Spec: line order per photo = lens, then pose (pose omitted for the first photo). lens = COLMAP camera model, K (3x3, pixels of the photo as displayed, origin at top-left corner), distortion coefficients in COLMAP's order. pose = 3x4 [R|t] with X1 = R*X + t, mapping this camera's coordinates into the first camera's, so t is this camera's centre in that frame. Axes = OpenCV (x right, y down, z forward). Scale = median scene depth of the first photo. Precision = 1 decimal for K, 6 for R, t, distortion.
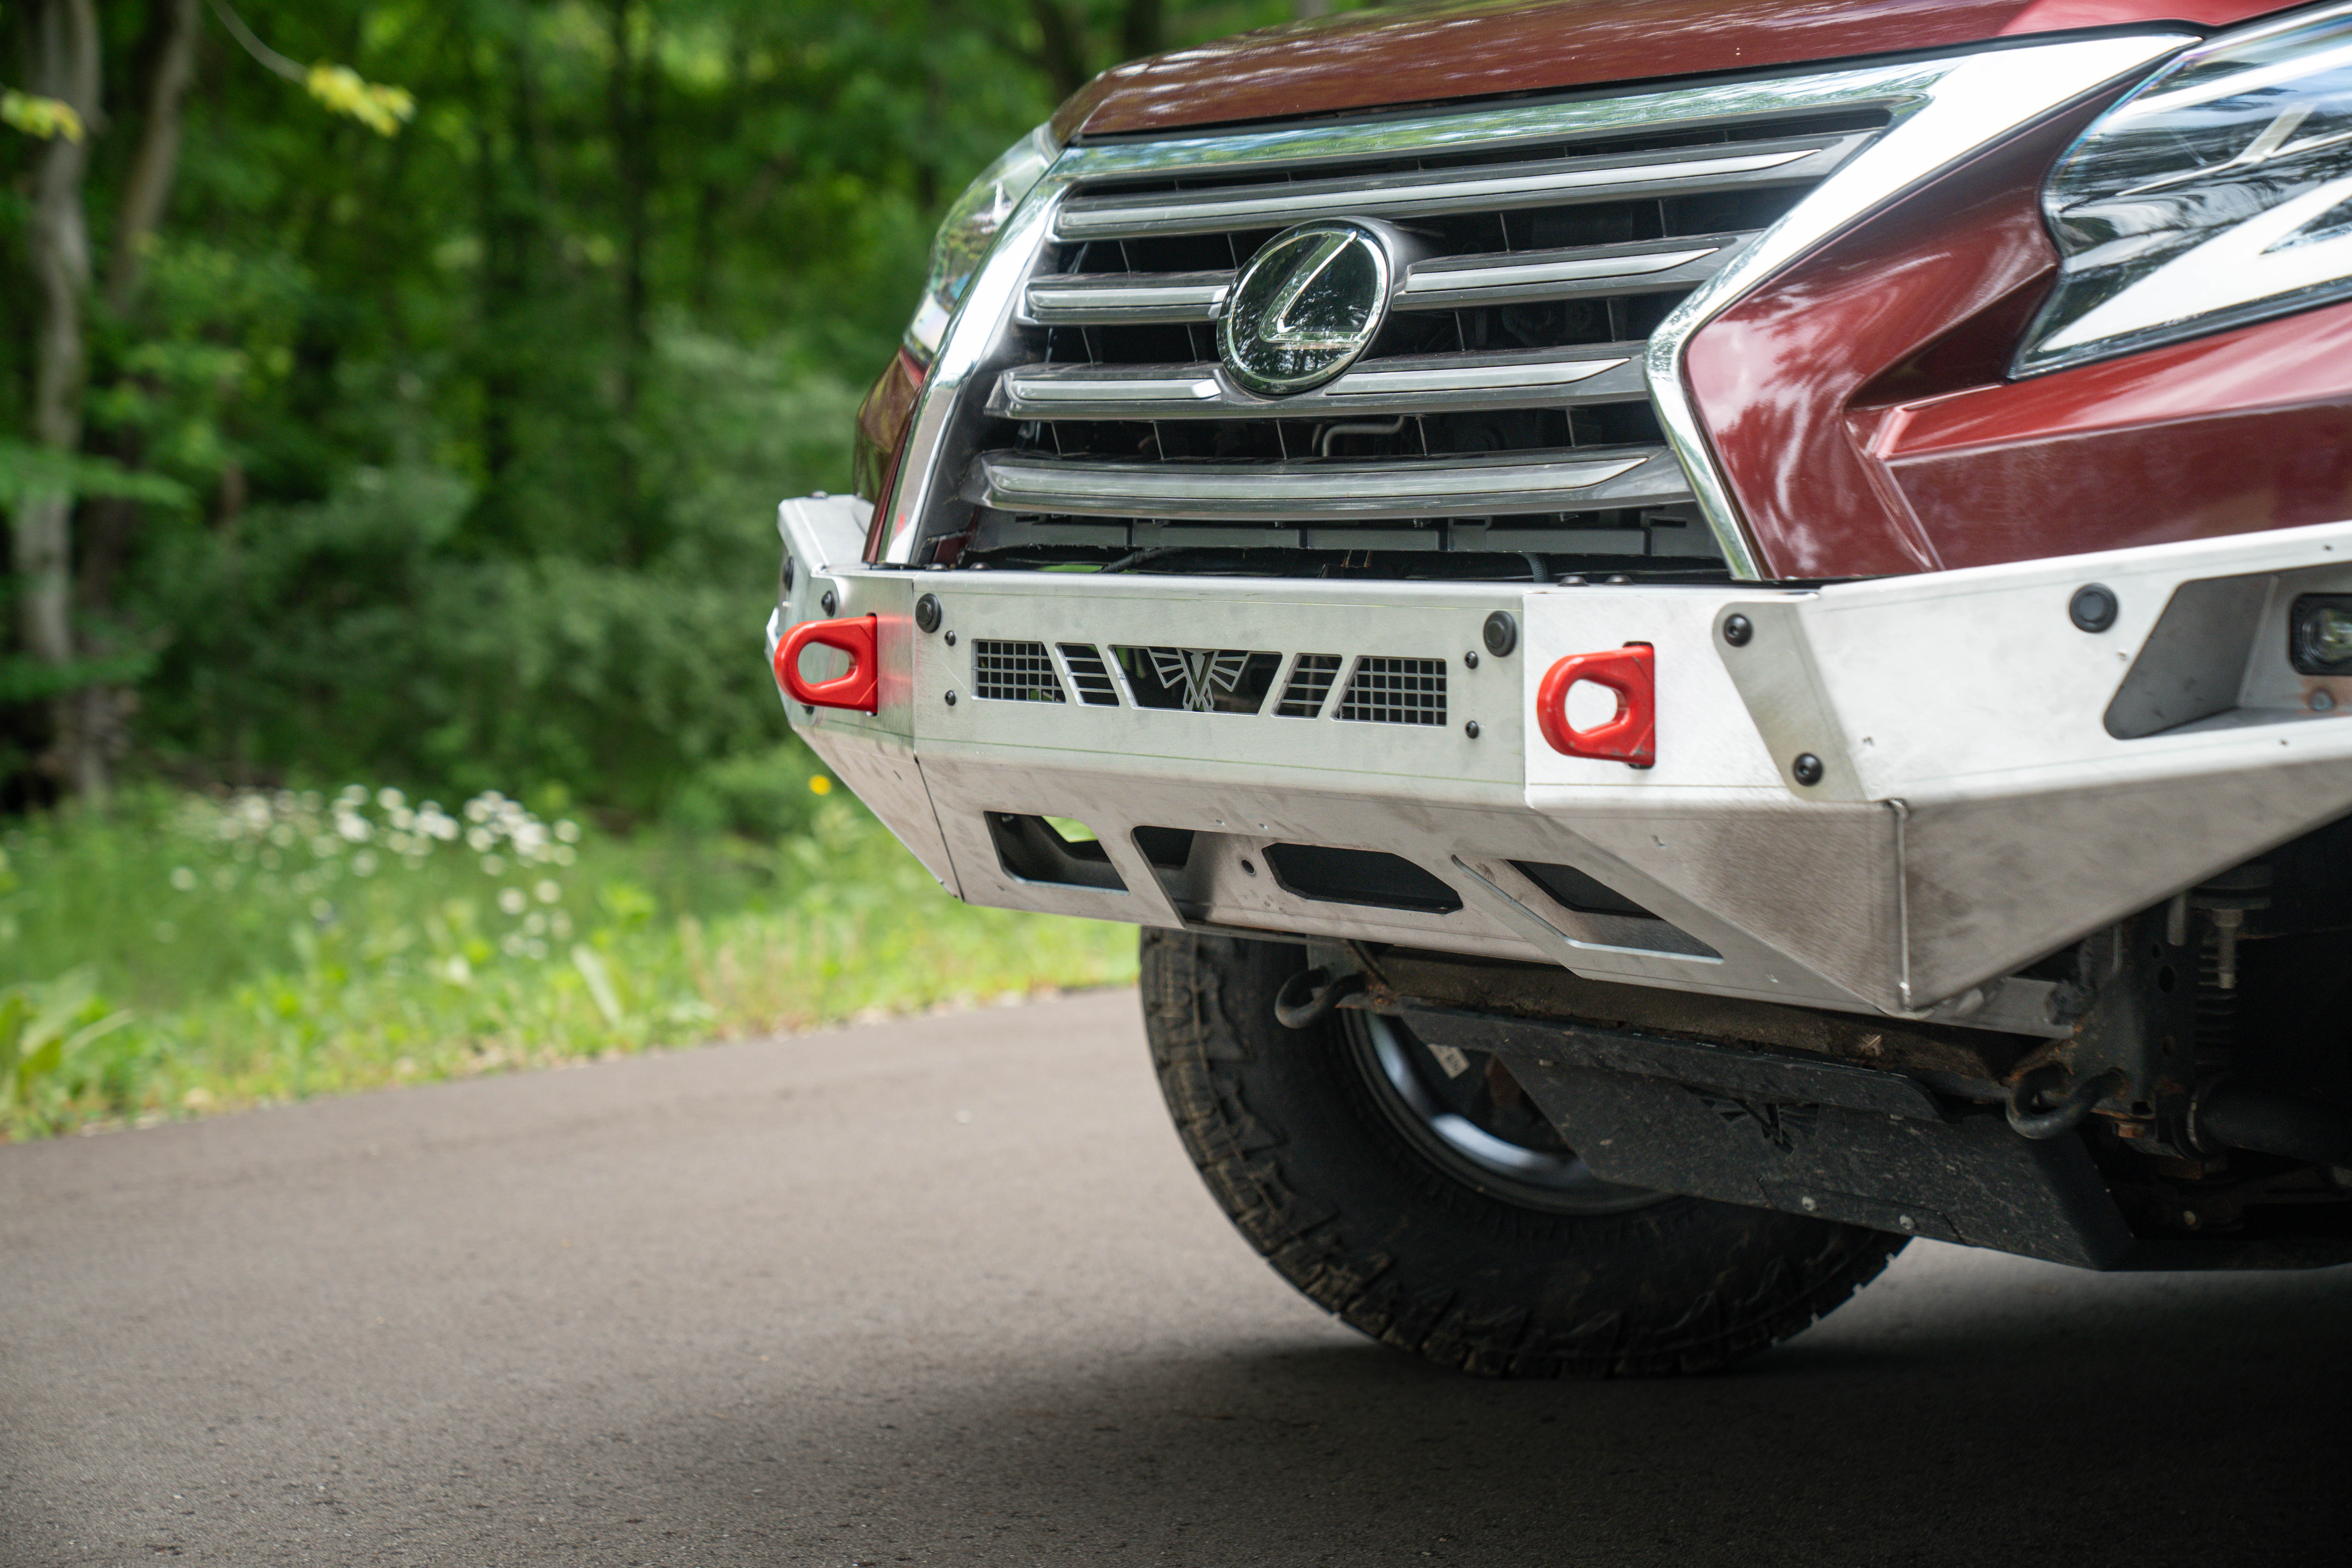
lens RADIAL K [[4444.7, 0, 1176.0], [0, 4444.7, 784.0], [0, 0, 1]] dist [0.266852, 0.379125]
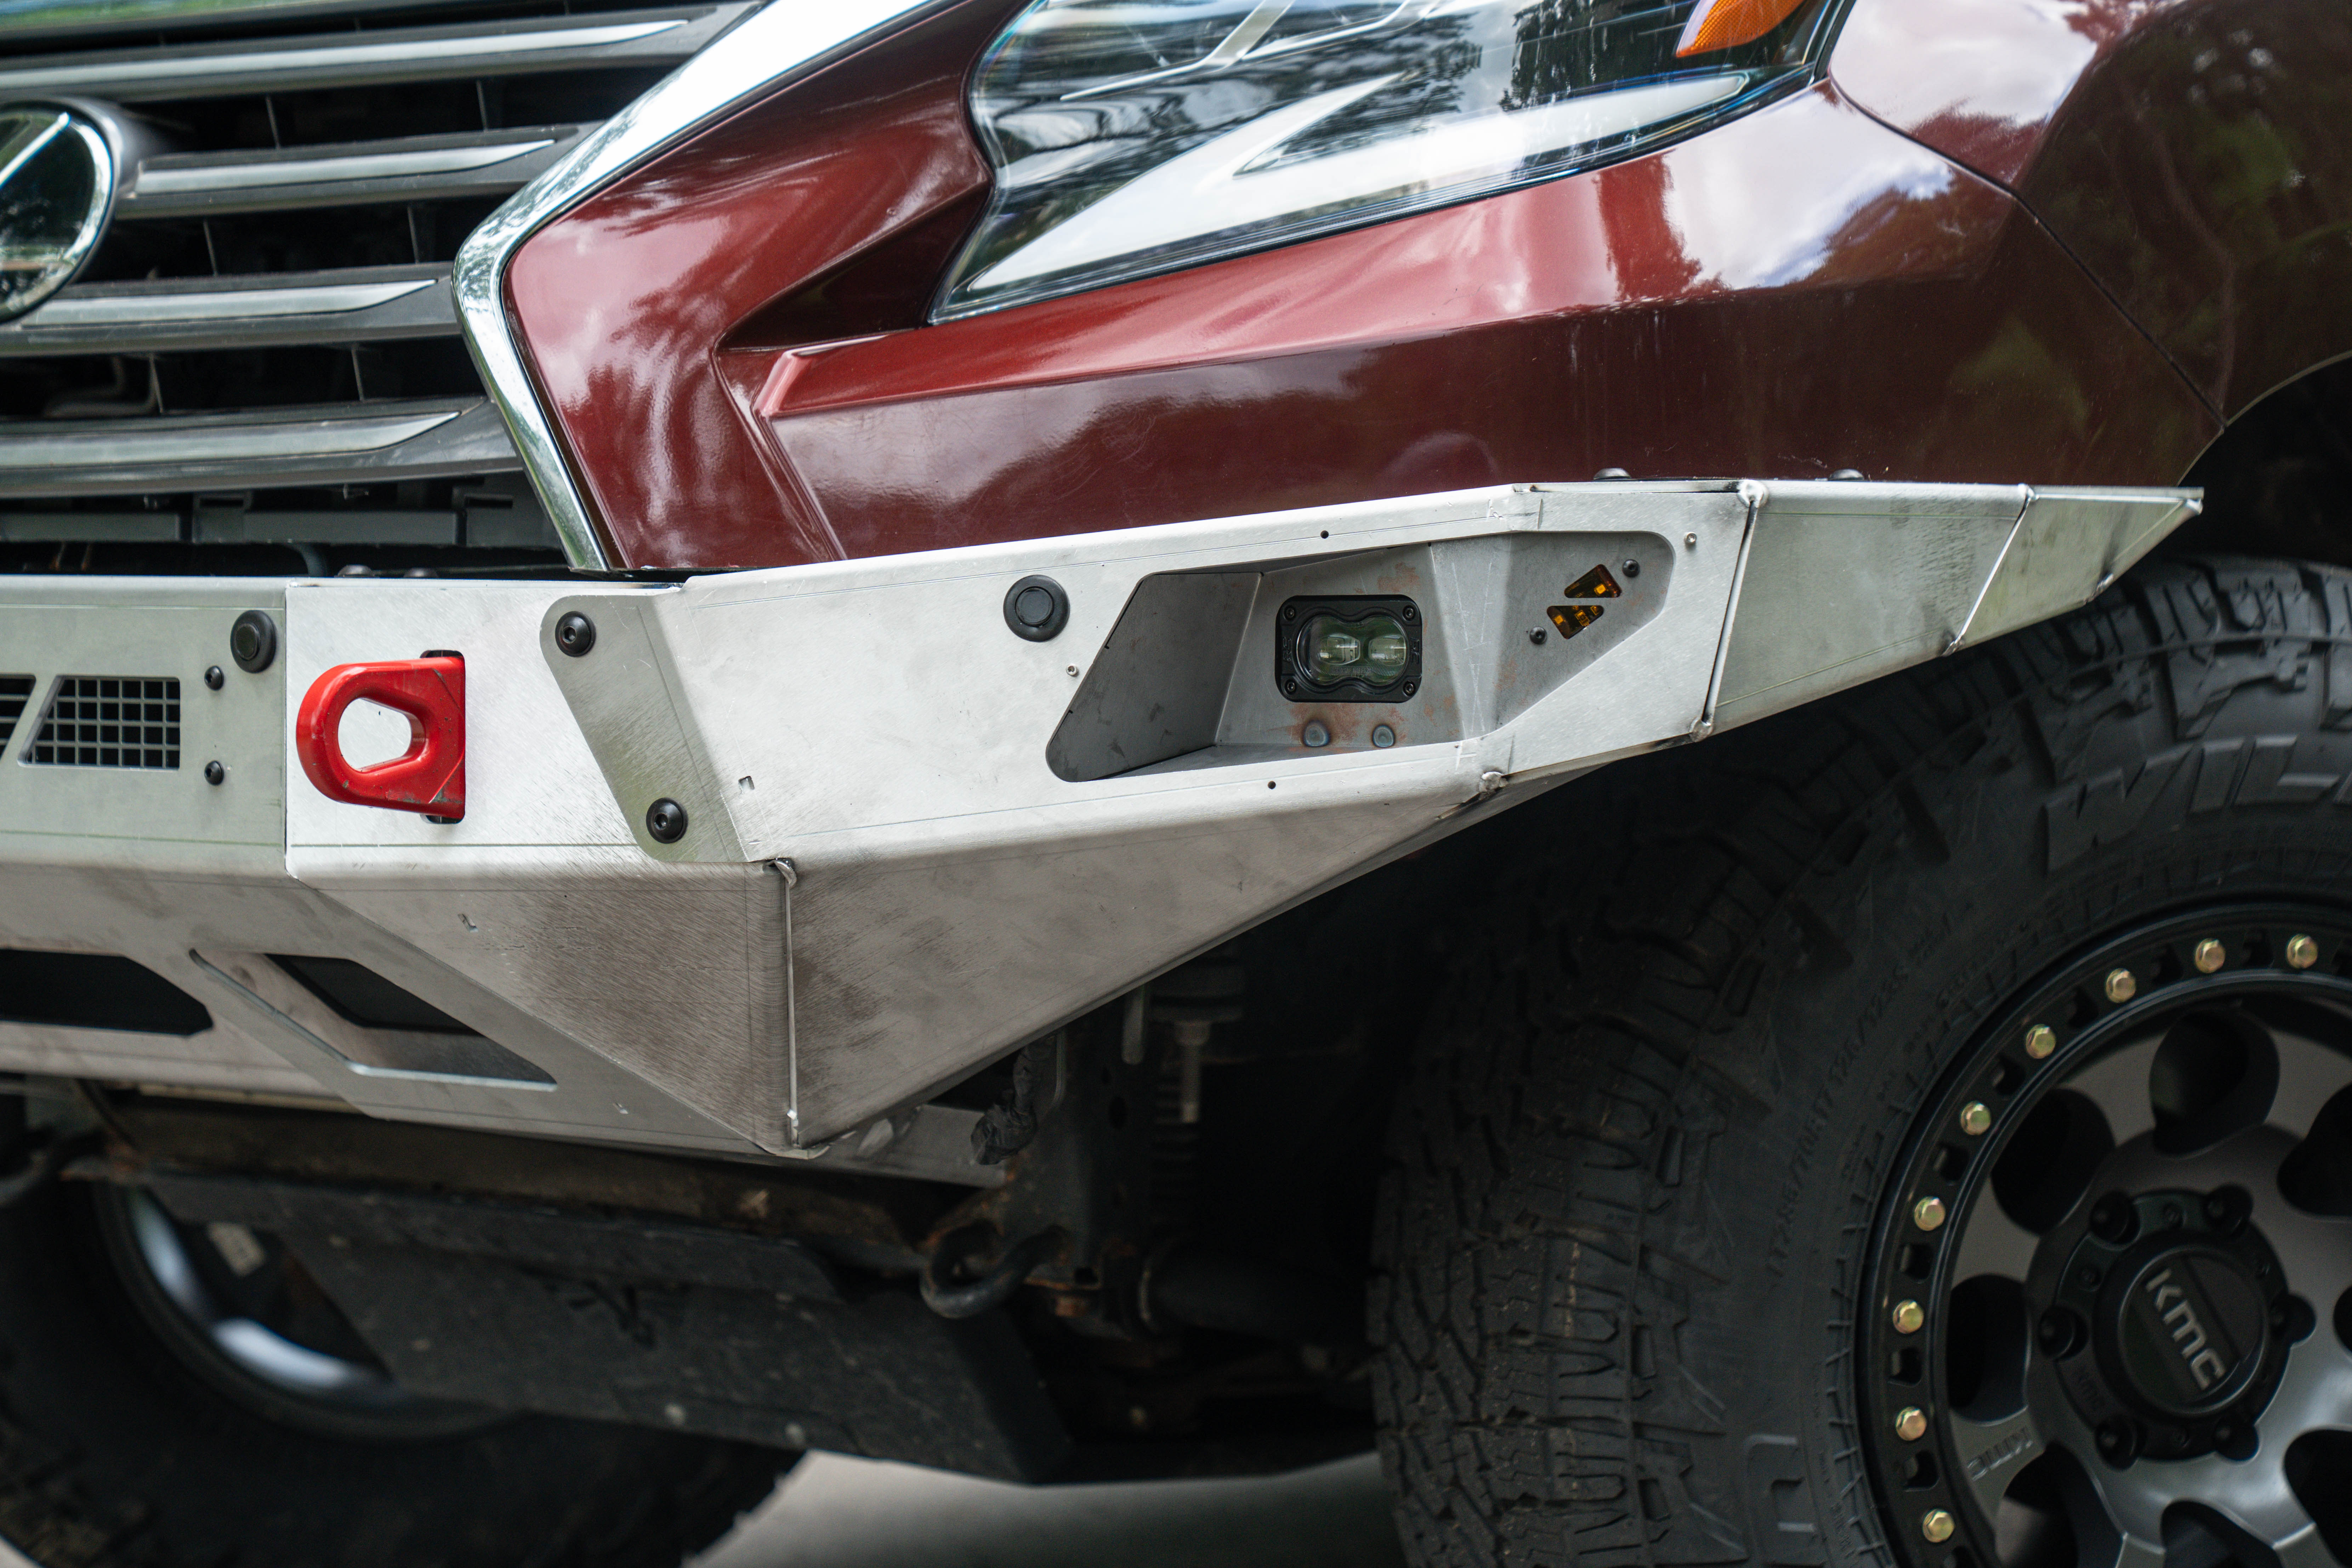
lens RADIAL K [[4626.0, 0, 1176.0], [0, 4626.0, 784.0], [0, 0, 1]] dist [0.314080, 0.302909]
pose [[0.972464, 0.015569, 0.232535, 0.040579], [-0.005081, 0.998945, -0.045634, 0.023812], [-0.233000, 0.043196, 0.971517, 0.210752]]
